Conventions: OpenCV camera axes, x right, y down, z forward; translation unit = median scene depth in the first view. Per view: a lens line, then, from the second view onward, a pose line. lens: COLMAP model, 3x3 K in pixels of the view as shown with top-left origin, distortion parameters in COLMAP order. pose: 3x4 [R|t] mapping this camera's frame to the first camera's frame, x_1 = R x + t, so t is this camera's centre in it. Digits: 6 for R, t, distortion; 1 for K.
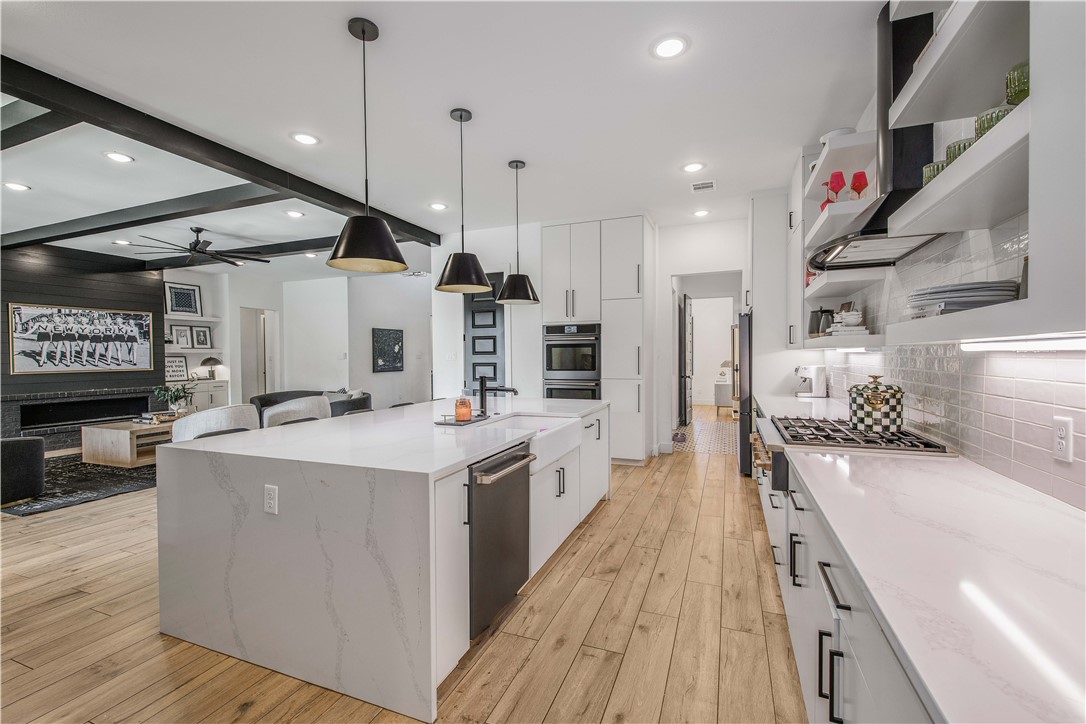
lens RADIAL K [[464.1, 0, 546.1], [0, 464.1, 362.0], [0, 0, 1]] dist [0.019069, -0.009695]
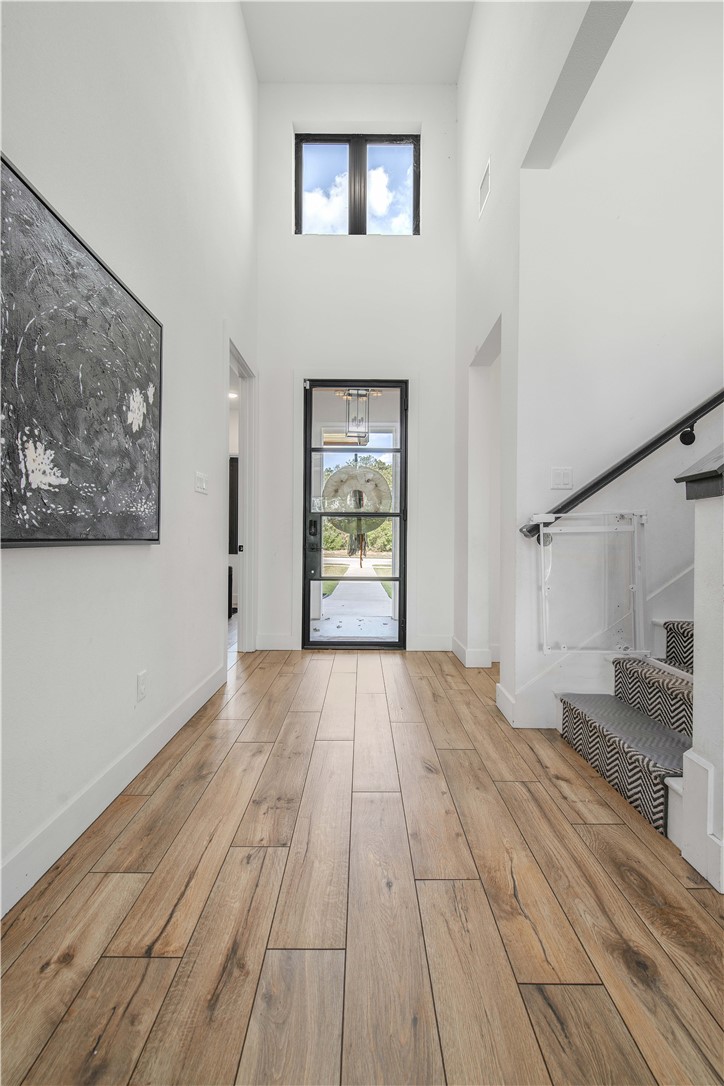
lens RADIAL K [[464.1, 0, 362.0], [0, 464.1, 543.0], [0, 0, 1]] dist [0.019069, -0.009695]
pose [[0.927230, 0.010360, 0.374350, -0.488329], [-0.008909, 0.999945, -0.005607, 0.035224], [-0.374387, 0.001864, 0.927271, 1.274023]]
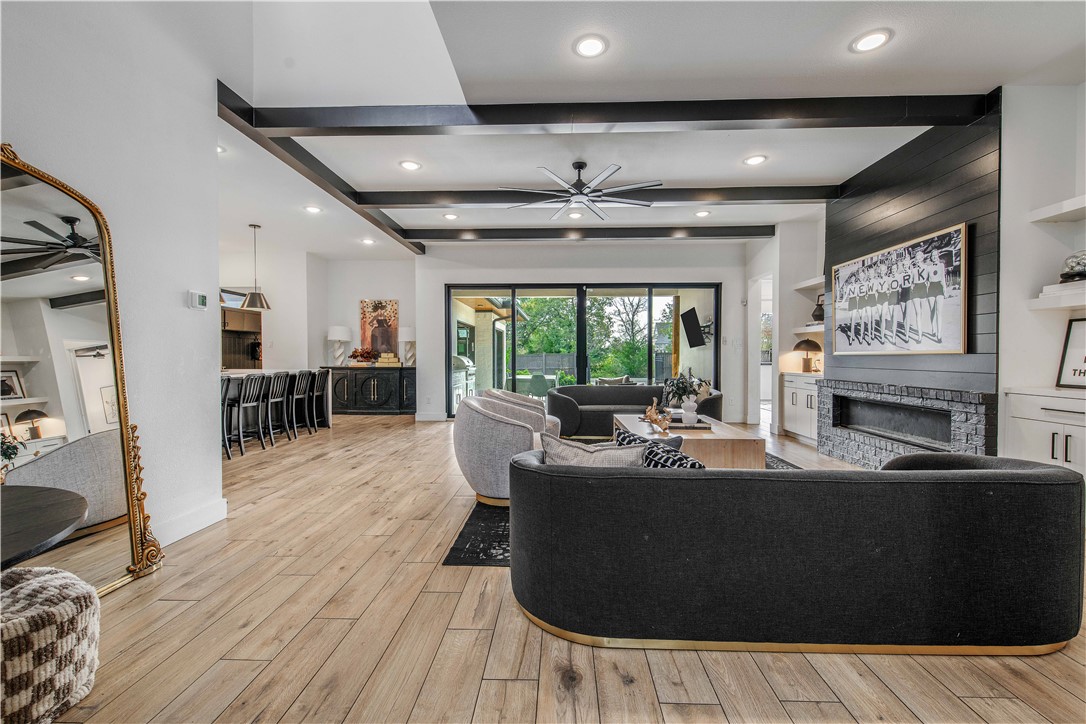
lens RADIAL K [[464.1, 0, 546.1], [0, 464.1, 362.0], [0, 0, 1]] dist [0.019069, -0.009695]
pose [[-0.941424, 0.013347, -0.336962, -0.366920], [0.003479, 0.999548, 0.029872, 0.012141], [0.337209, 0.026950, -0.941044, 1.450715]]
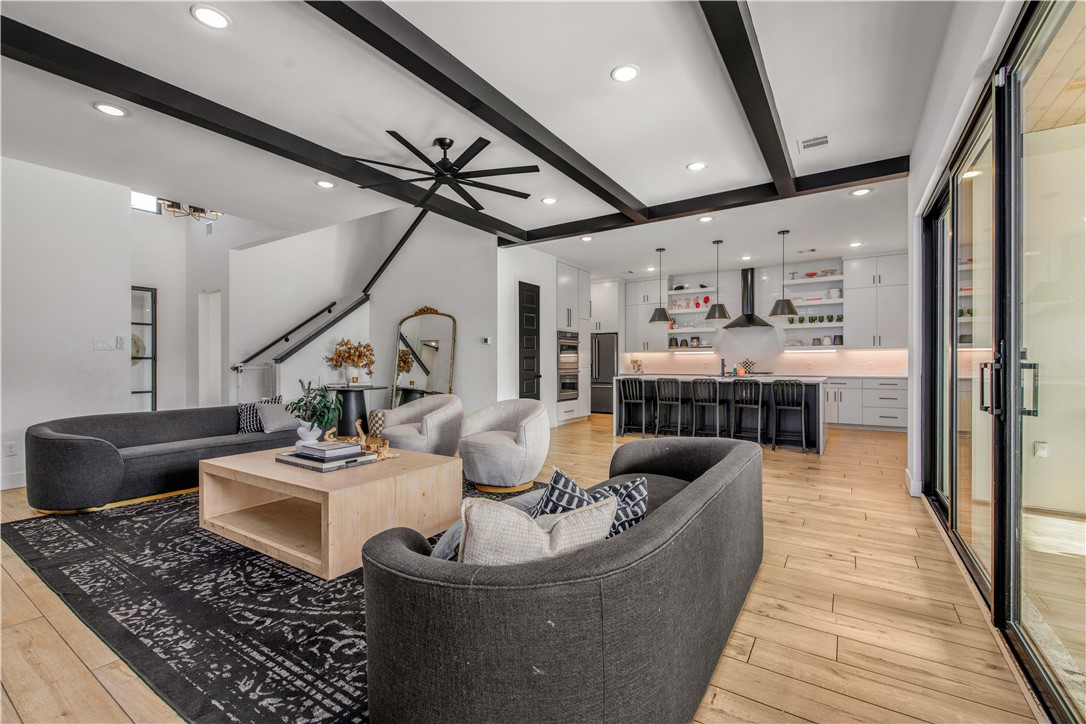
lens RADIAL K [[464.1, 0, 546.1], [0, 464.1, 362.0], [0, 0, 1]] dist [0.019069, -0.009695]
pose [[0.204495, 0.015739, 0.978741, -1.157545], [0.011851, 0.999758, -0.018553, 0.036777], [-0.978796, 0.015393, 0.204259, 0.617490]]
